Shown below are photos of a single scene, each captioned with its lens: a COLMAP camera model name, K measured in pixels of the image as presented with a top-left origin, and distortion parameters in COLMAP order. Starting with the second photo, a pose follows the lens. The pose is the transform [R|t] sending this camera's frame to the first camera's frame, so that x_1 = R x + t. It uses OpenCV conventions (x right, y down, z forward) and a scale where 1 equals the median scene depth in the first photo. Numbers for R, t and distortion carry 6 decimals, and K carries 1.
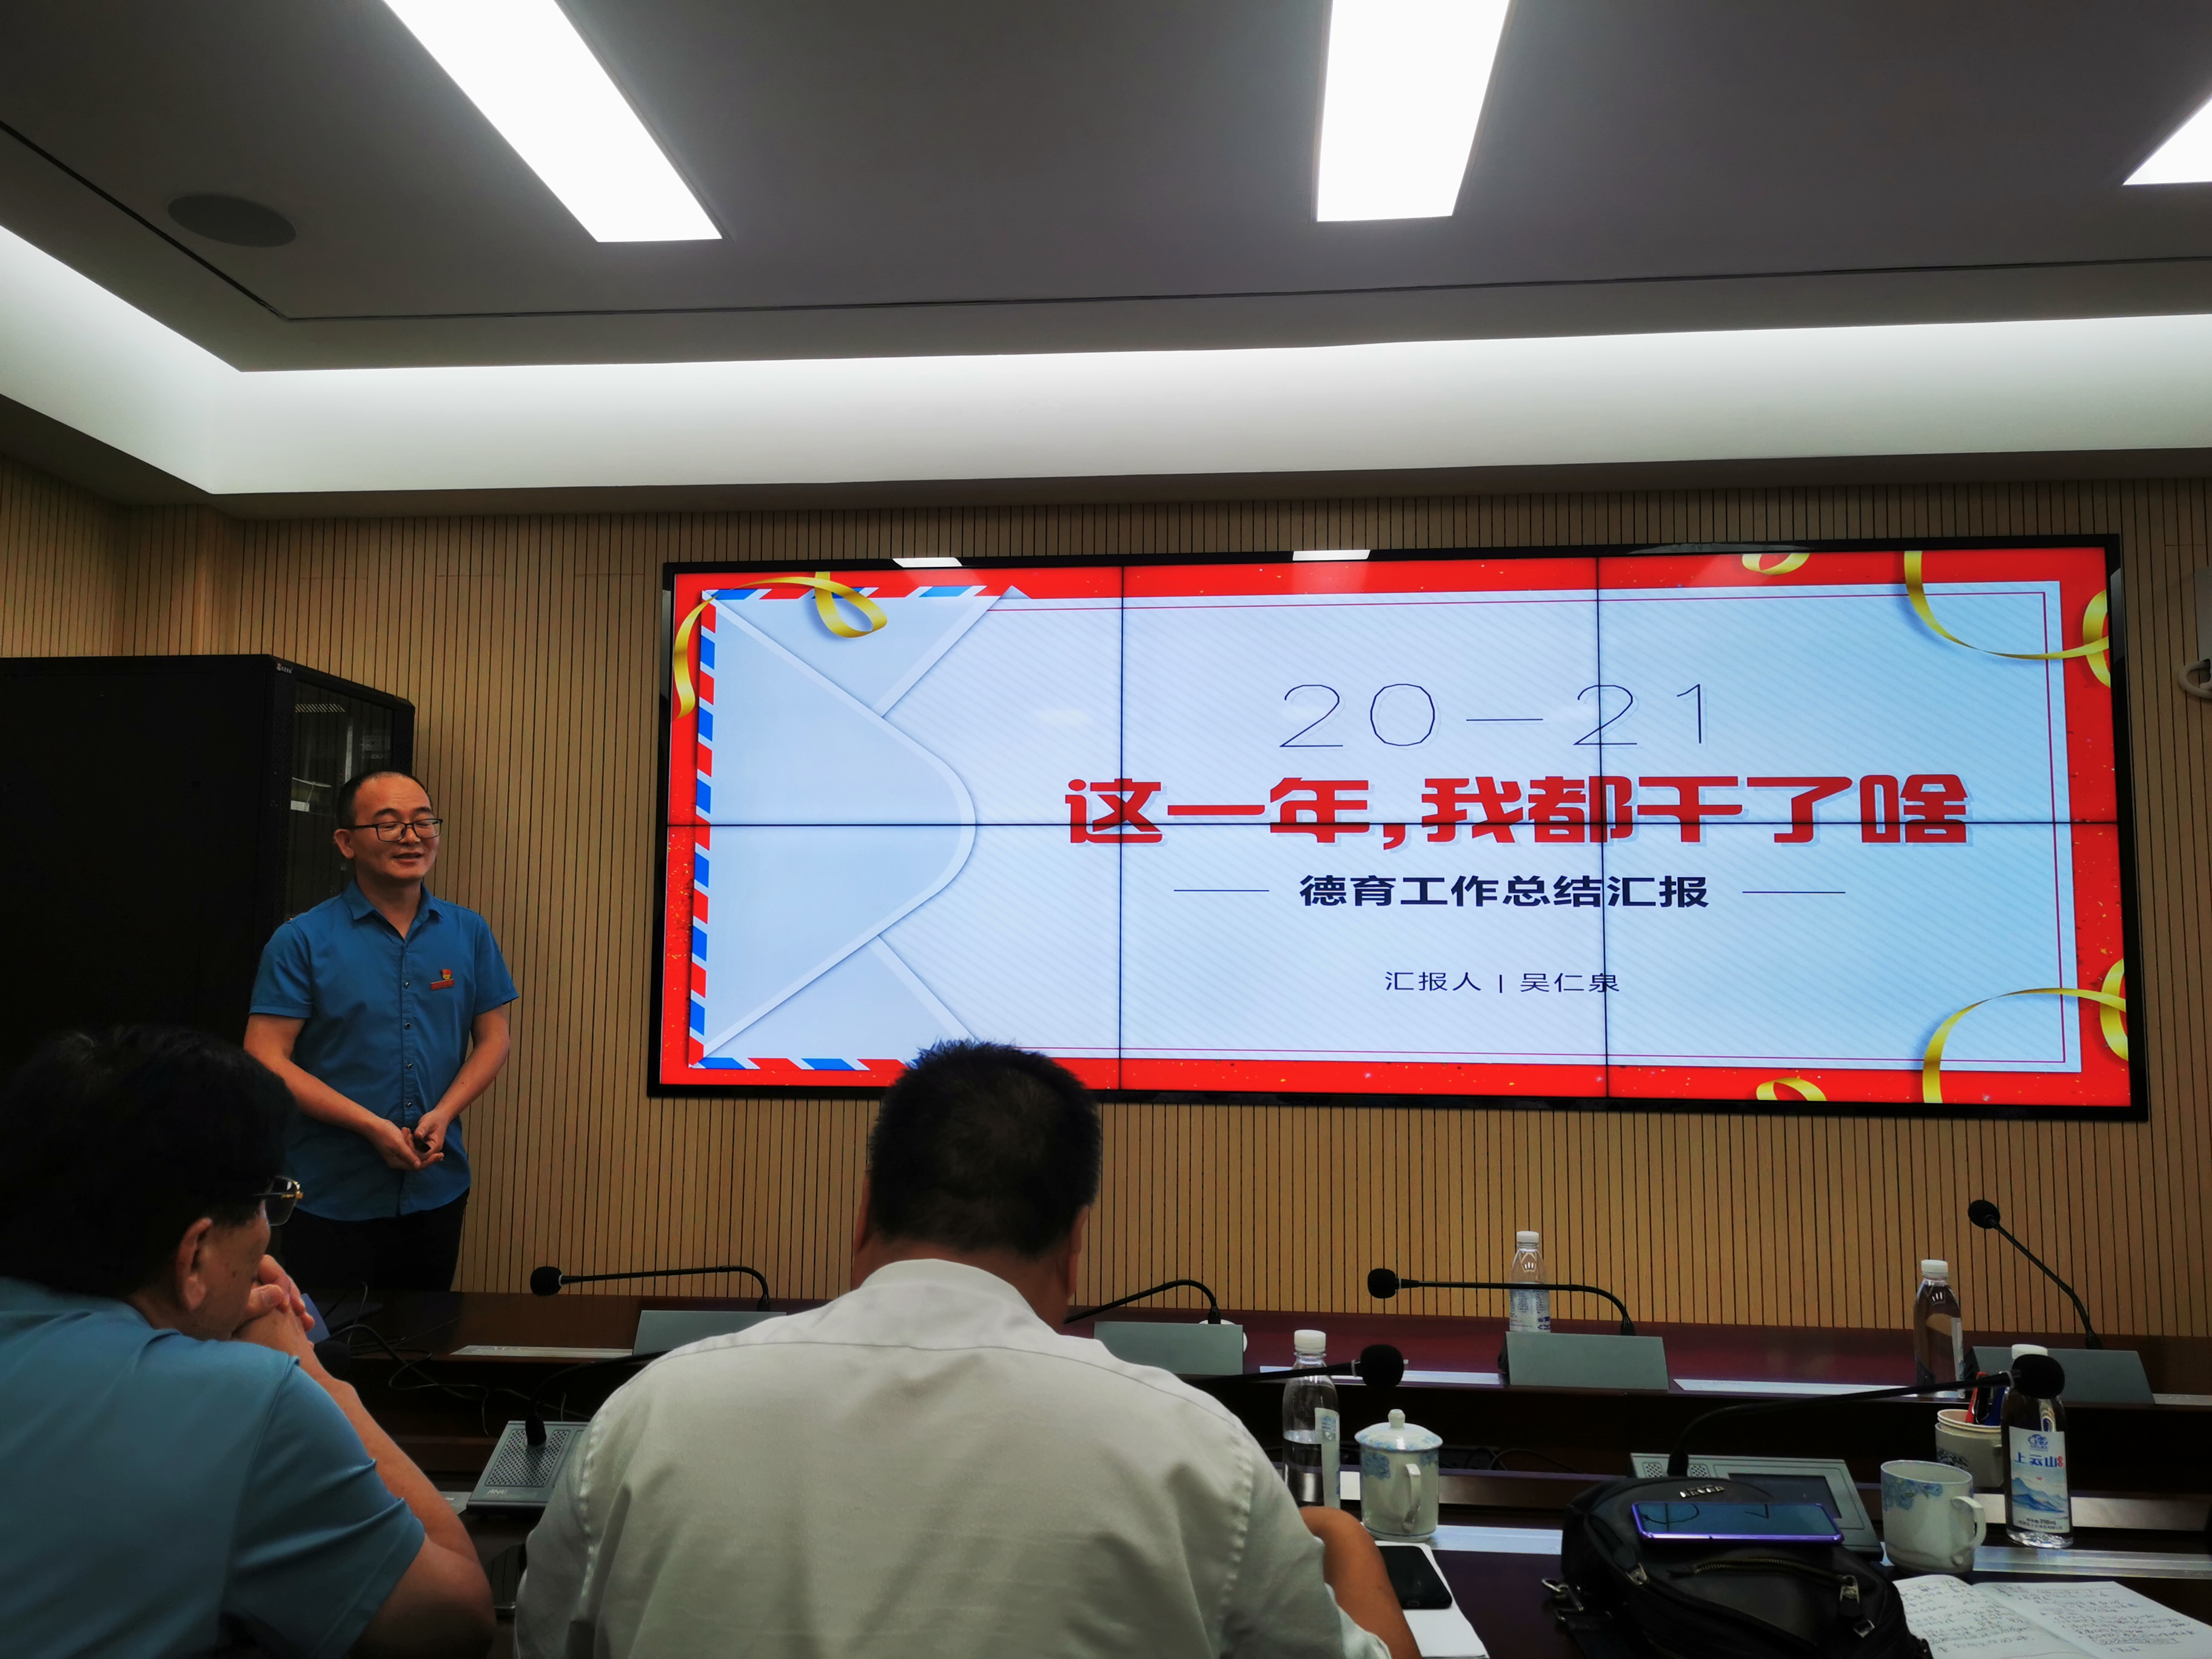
lens RADIAL K [[1719.7, 0, 1099.7], [0, 1719.7, 831.6], [0, 0, 1]] dist [0.057413, -0.037058]
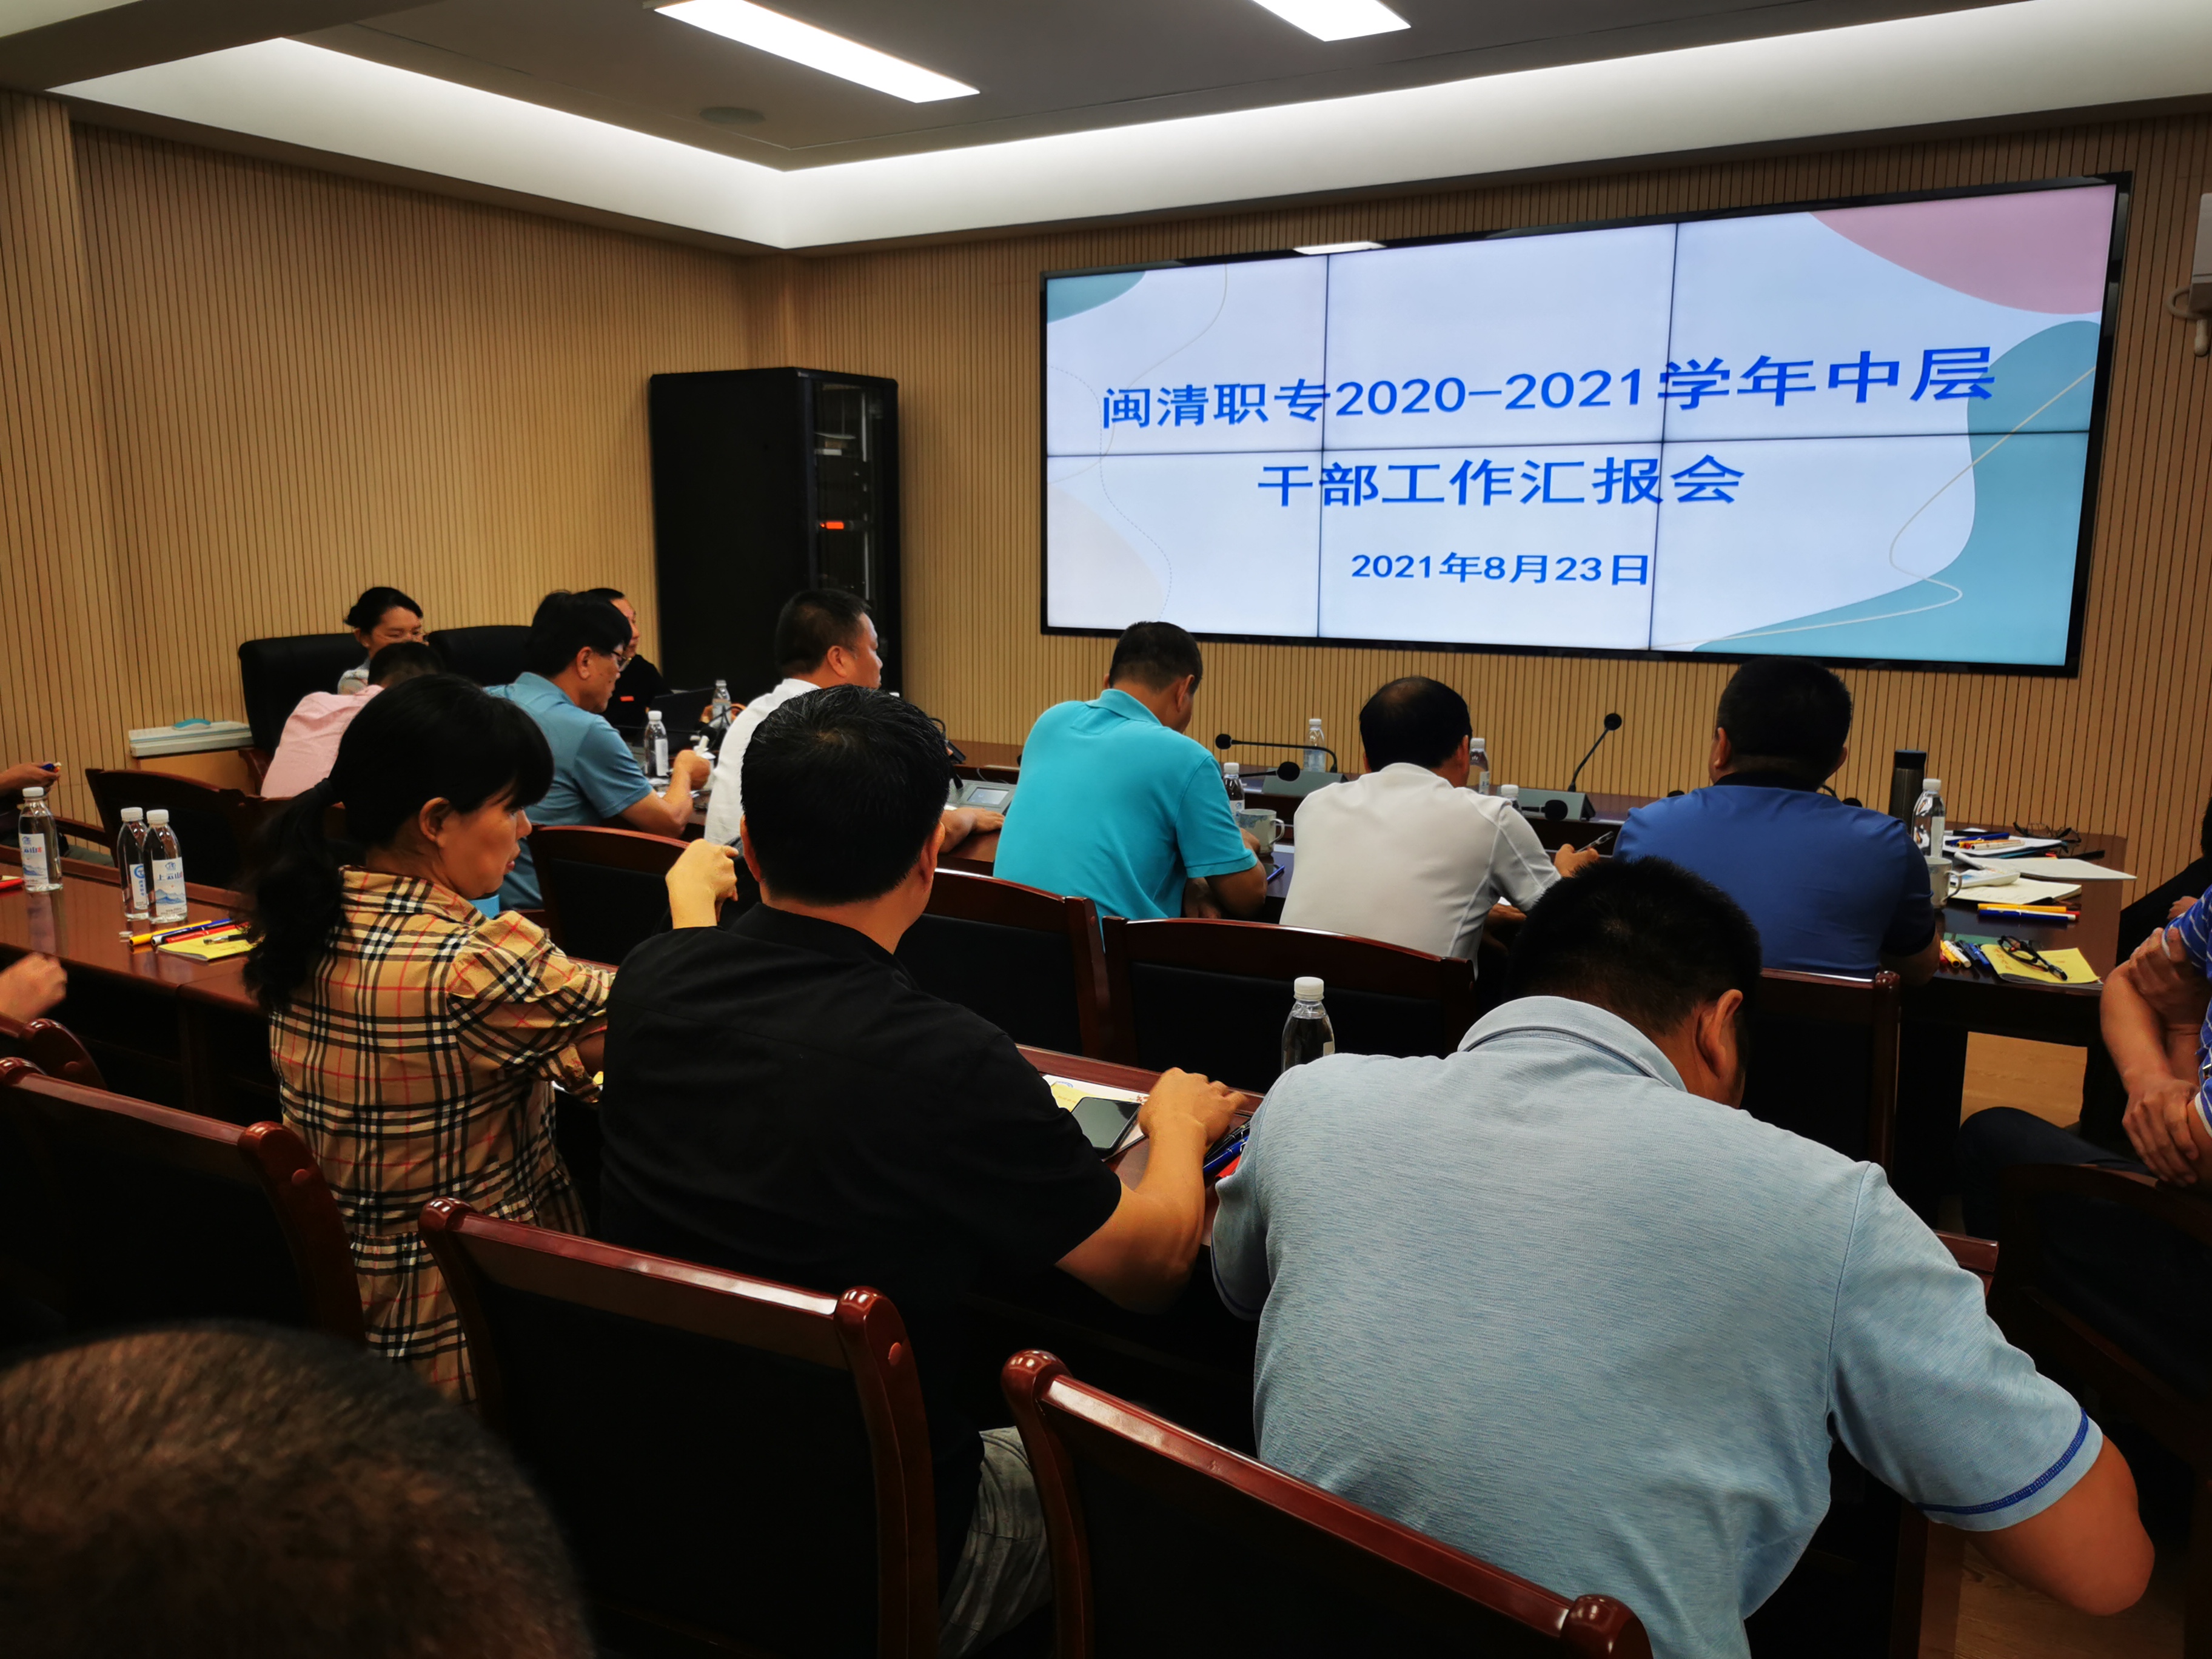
lens RADIAL K [[1679.7, 0, 1106.0], [0, 1679.7, 829.5], [0, 0, 1]] dist [0.010162, 0.002804]
pose [[0.900430, 0.073309, -0.428779, 0.492501], [0.039969, 0.967585, 0.249363, -0.056571], [0.433161, -0.241671, 0.868313, -0.367102]]
